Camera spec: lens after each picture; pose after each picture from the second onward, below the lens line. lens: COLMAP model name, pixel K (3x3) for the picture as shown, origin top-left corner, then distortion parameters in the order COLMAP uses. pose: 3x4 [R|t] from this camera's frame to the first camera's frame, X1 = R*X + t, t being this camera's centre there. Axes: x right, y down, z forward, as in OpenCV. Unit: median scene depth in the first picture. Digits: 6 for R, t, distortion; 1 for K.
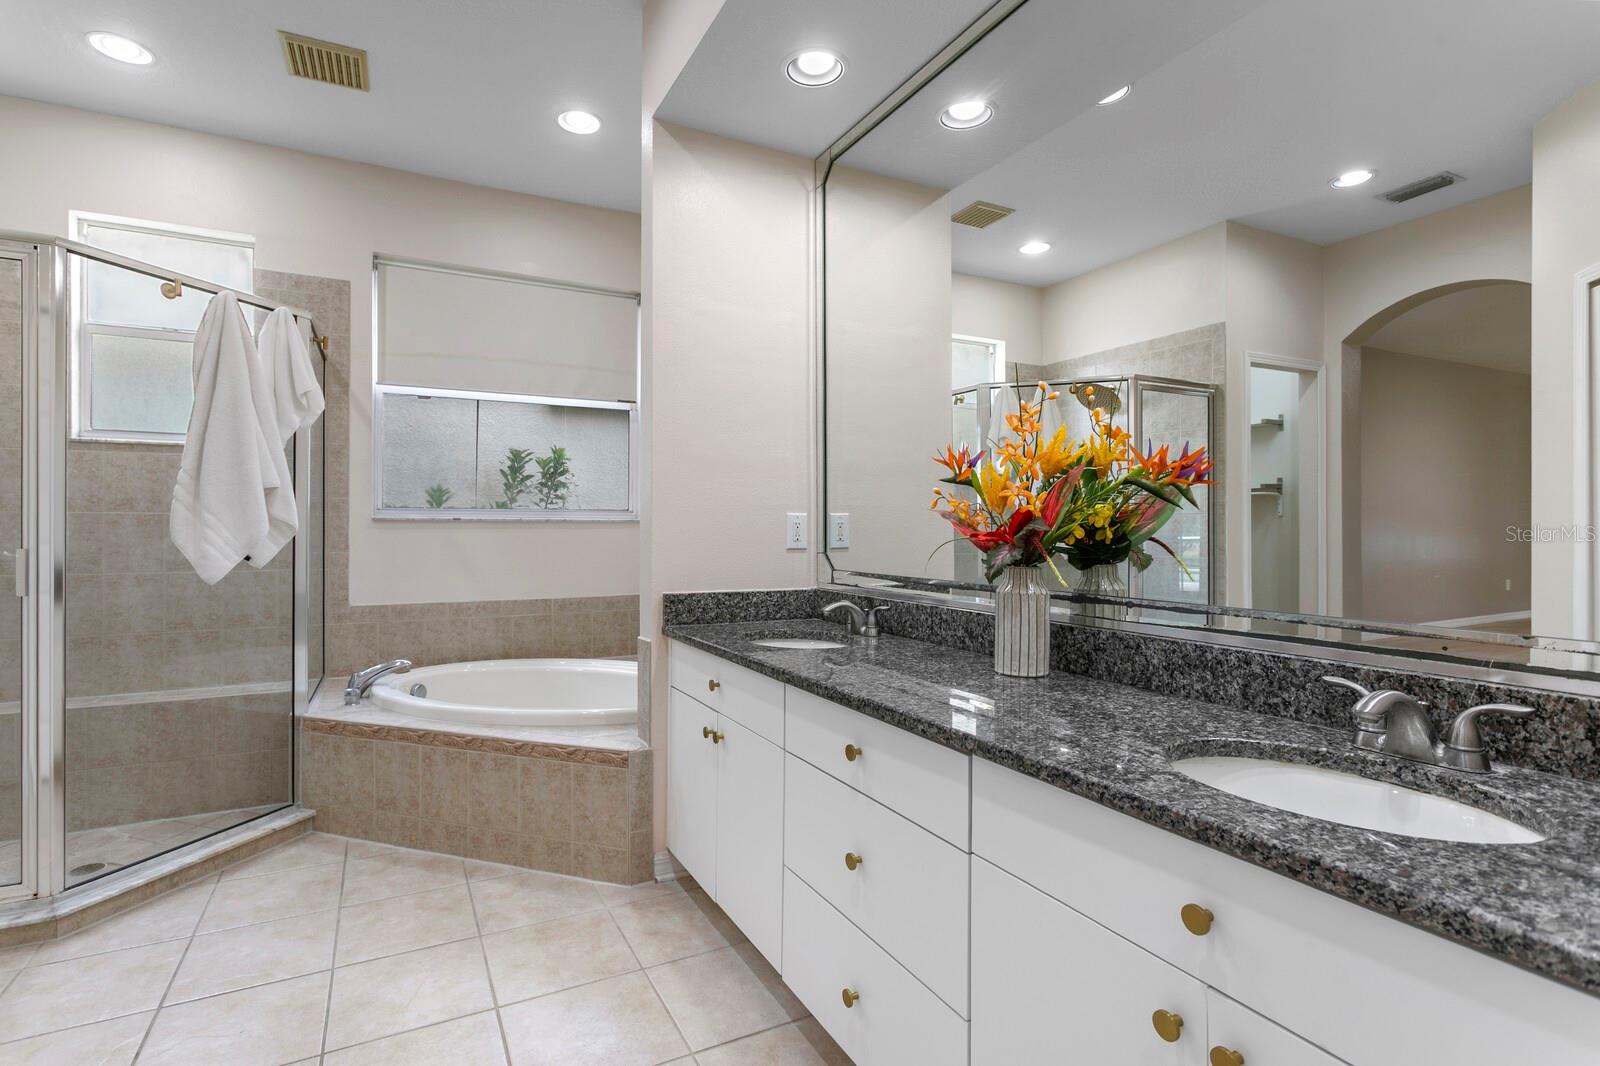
lens RADIAL K [[762.9, 0, 790.5], [0, 762.9, 531.4], [0, 0, 1]] dist [-0.000955, 0.004469]
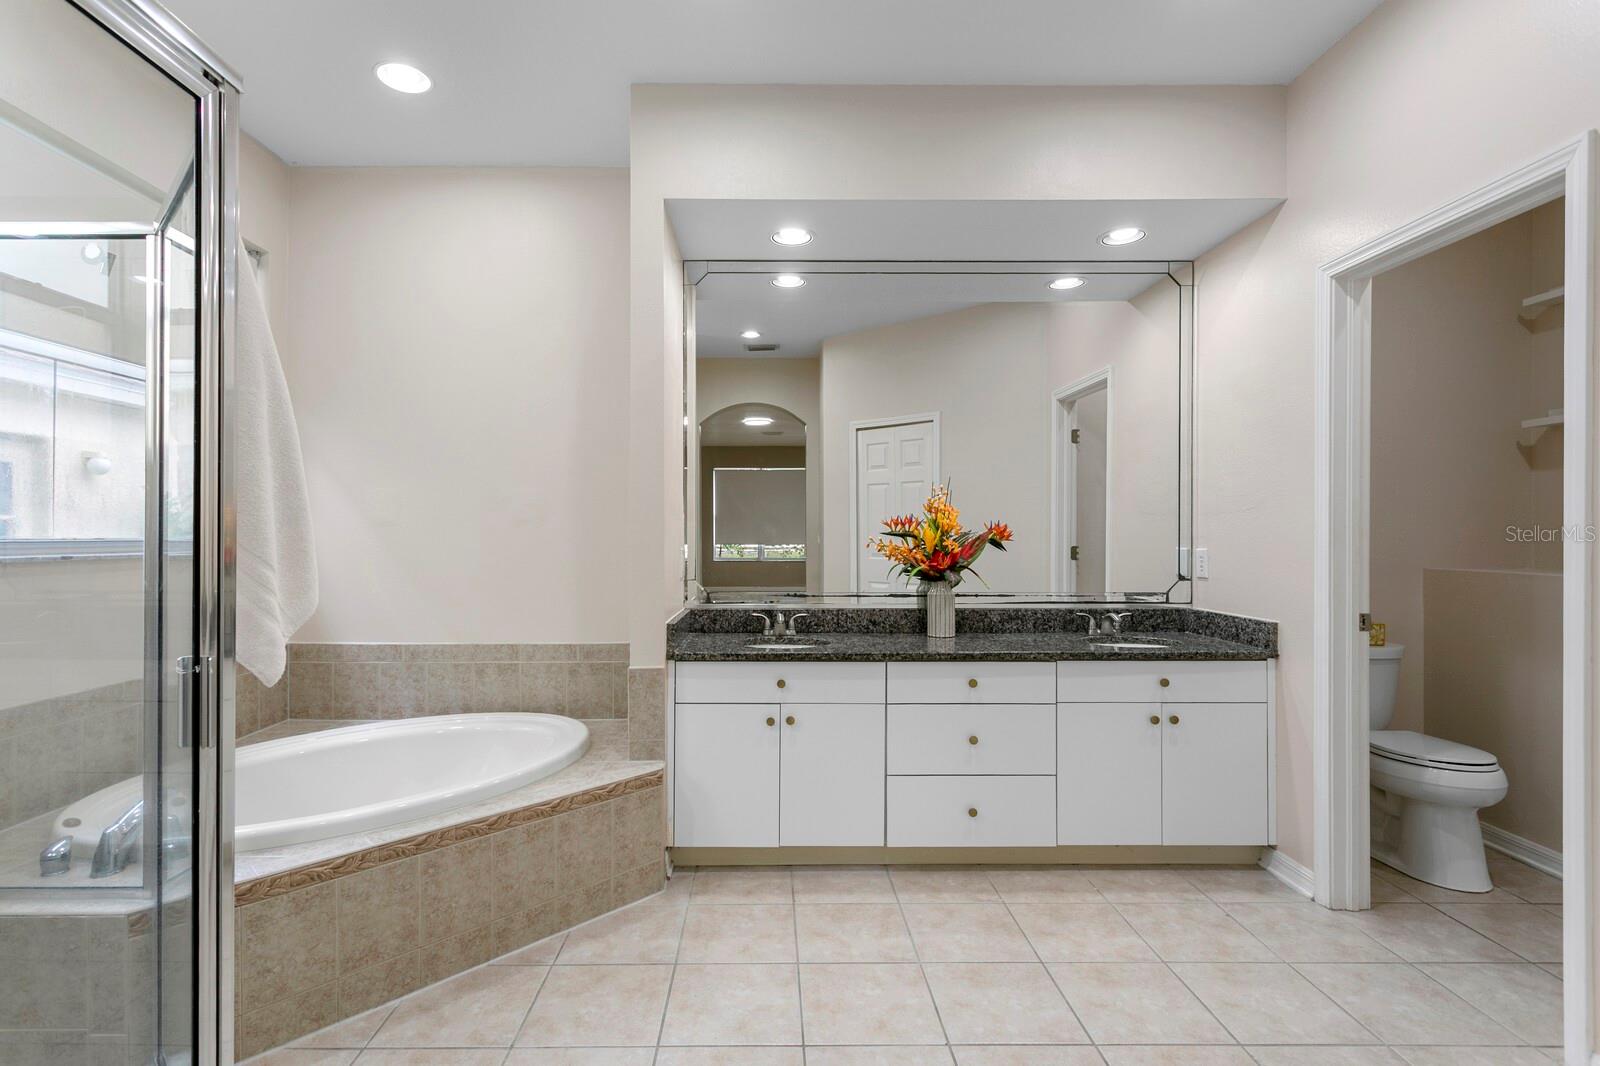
lens RADIAL K [[762.9, 0, 762.0], [0, 762.9, 531.8], [0, 0, 1]] dist [-0.000955, 0.004469]
pose [[0.451556, -0.000016, 0.892243, -1.208147], [0.002057, 0.999997, -0.001023, -0.057661], [-0.892240, 0.002297, 0.451555, 0.394342]]
